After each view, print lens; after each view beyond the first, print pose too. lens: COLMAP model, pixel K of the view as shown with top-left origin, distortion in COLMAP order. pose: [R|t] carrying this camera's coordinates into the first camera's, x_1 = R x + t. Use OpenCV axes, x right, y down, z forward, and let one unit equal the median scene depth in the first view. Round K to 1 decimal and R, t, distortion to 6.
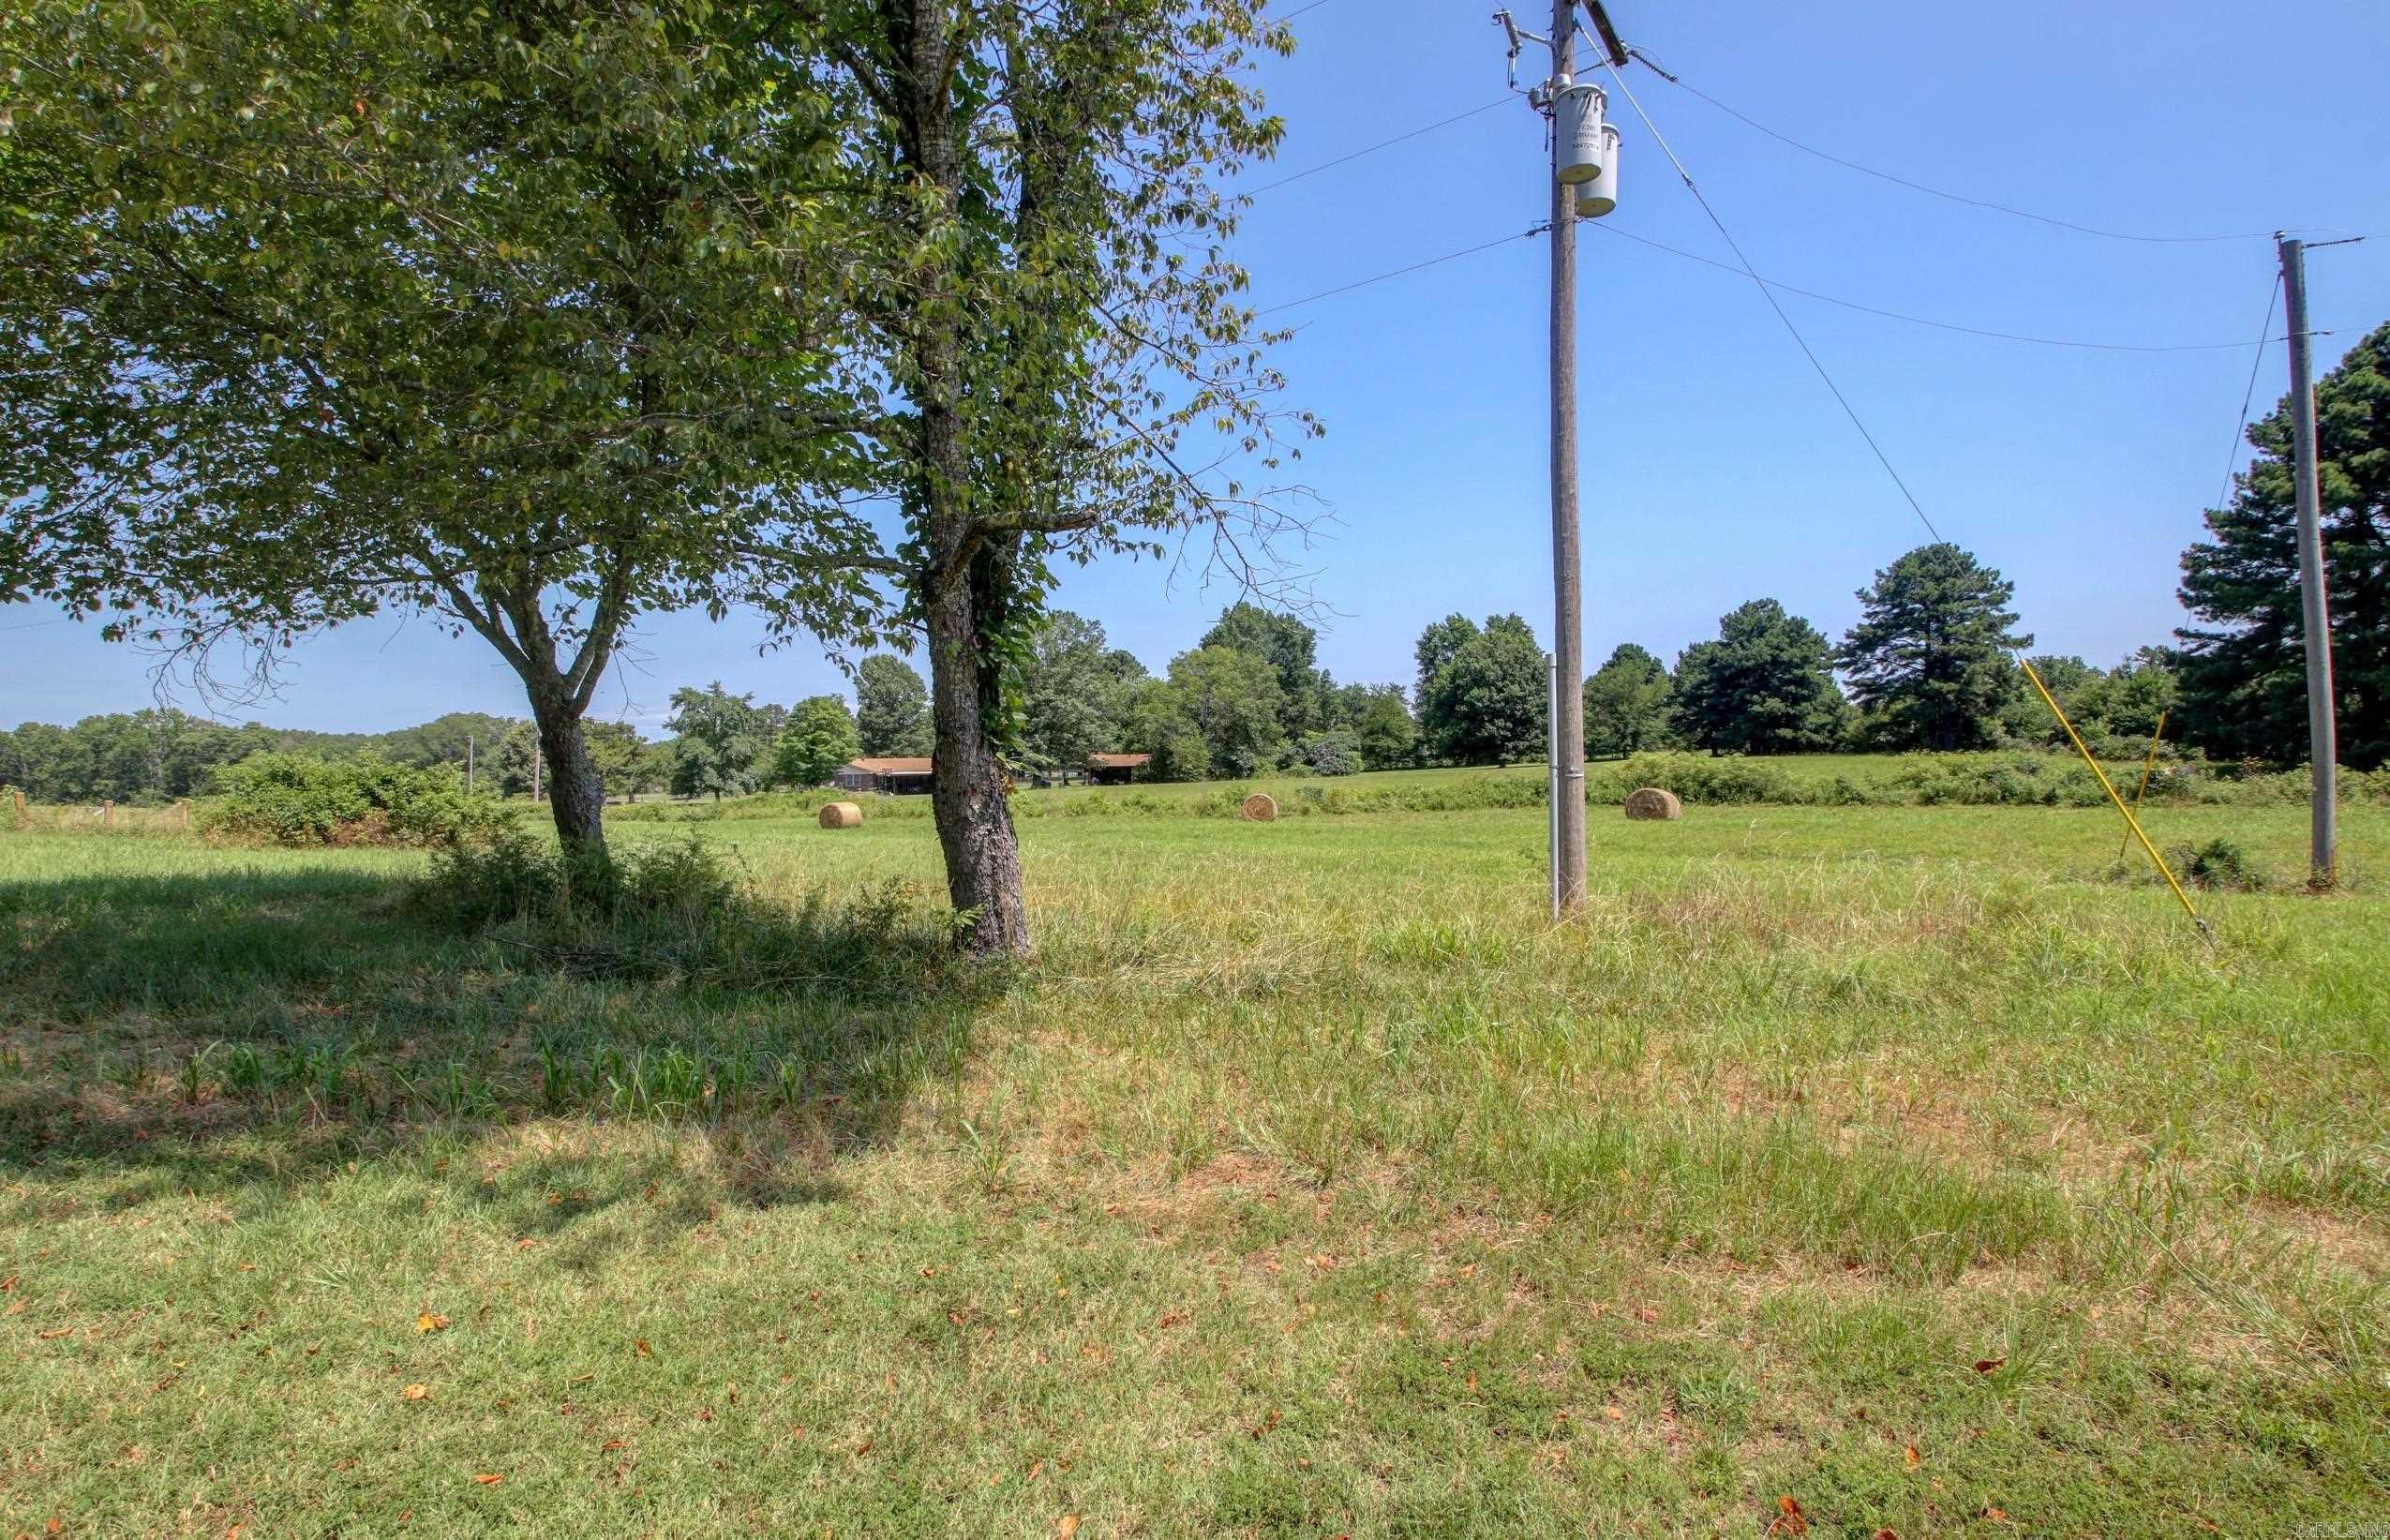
lens RADIAL K [[1157.6, 0, 1181.3], [0, 1157.6, 765.5], [0, 0, 1]] dist [0.003522, -0.000184]
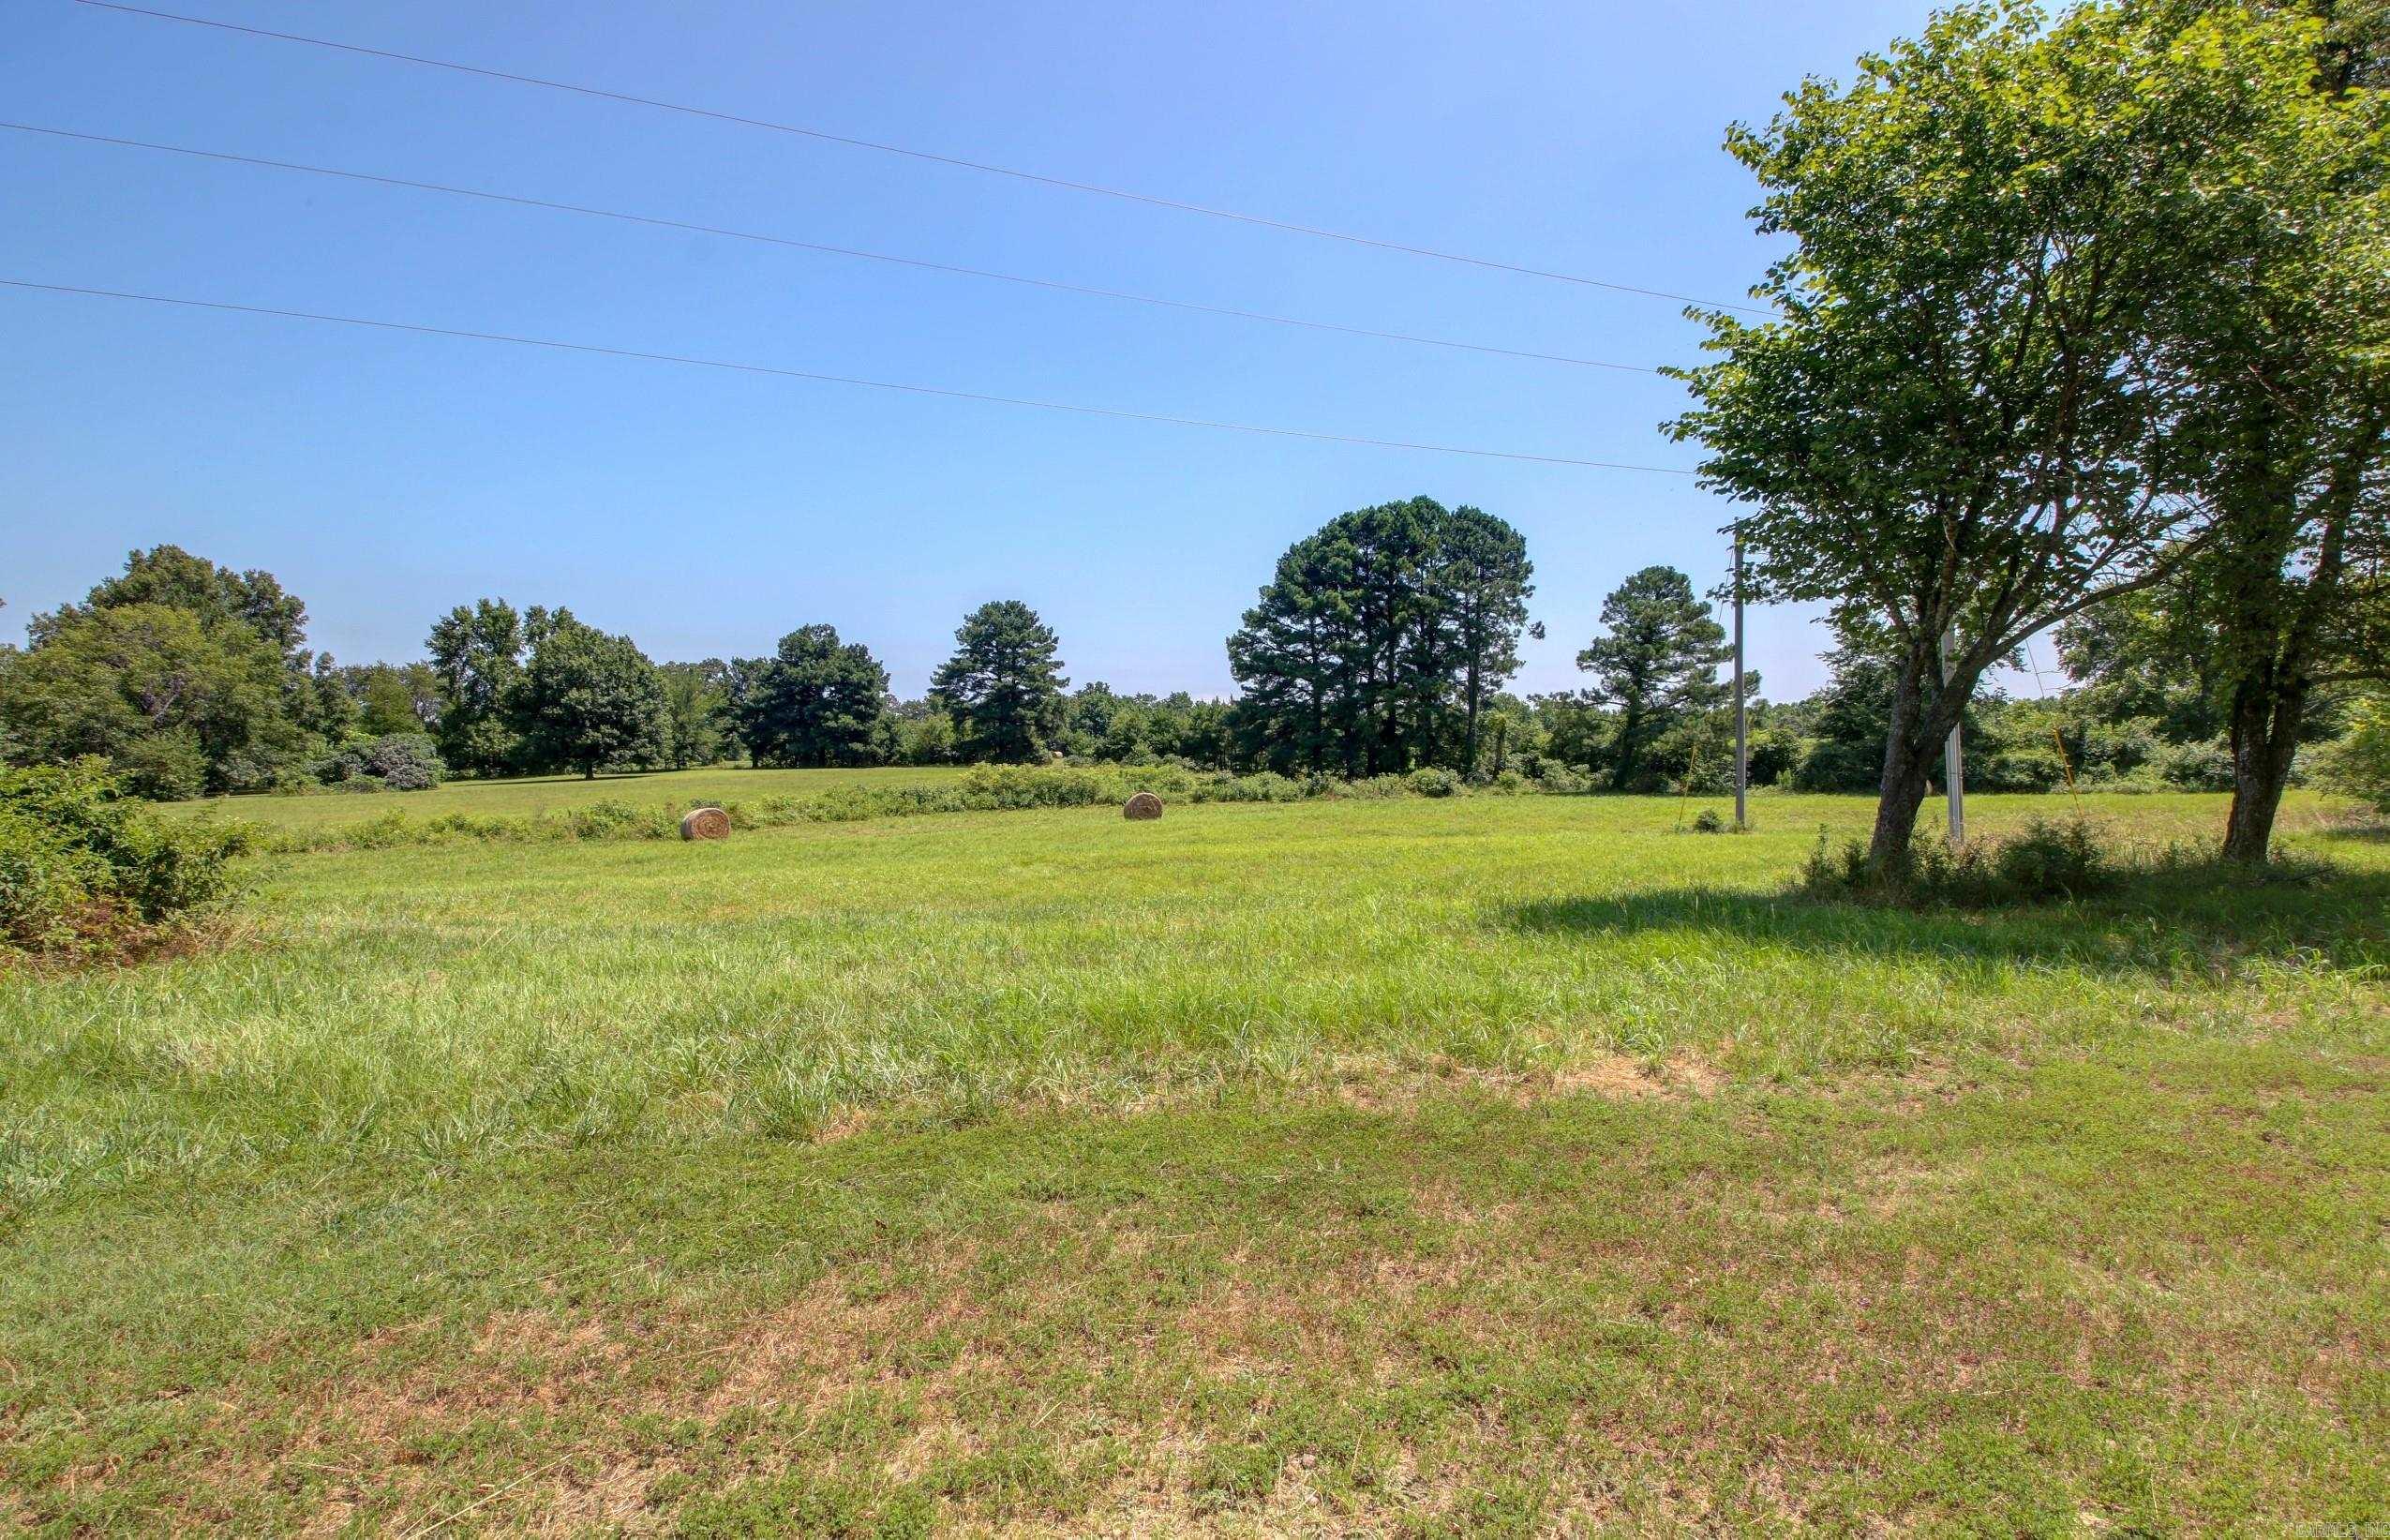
lens RADIAL K [[1157.6, 0, 1181.3], [0, 1157.6, 765.5], [0, 0, 1]] dist [0.003522, -0.000184]
pose [[0.533047, 0.006499, 0.846061, -0.257563], [0.001895, 0.999959, -0.008876, 0.000552], [-0.846084, 0.006335, 0.533012, 0.137044]]
